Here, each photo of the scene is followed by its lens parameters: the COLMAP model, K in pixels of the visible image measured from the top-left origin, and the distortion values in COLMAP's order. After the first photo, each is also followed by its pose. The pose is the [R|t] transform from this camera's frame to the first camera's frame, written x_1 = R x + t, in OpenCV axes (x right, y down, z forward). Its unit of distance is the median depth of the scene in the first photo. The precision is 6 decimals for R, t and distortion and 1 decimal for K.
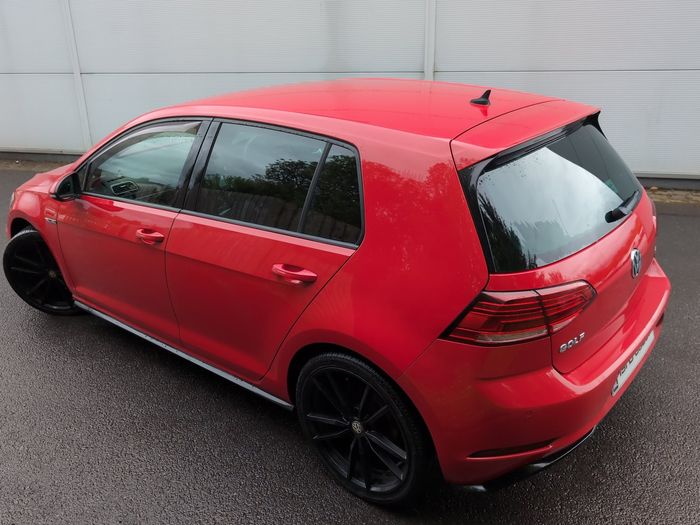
lens RADIAL K [[520.2, 0, 350.0], [0, 520.2, 262.5], [0, 0, 1]] dist [-0.003194, 0.003462]
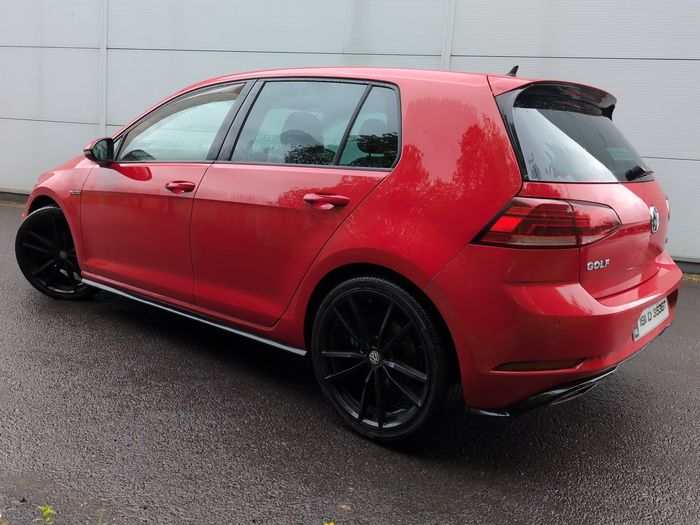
lens RADIAL K [[516.2, 0, 350.0], [0, 516.2, 262.5], [0, 0, 1]] dist [0.006909, -0.002019]
pose [[0.995828, 0.090440, 0.012099, -0.059510], [-0.086851, 0.980152, -0.178212, 0.312068], [-0.027976, 0.176418, 0.983918, 0.010721]]
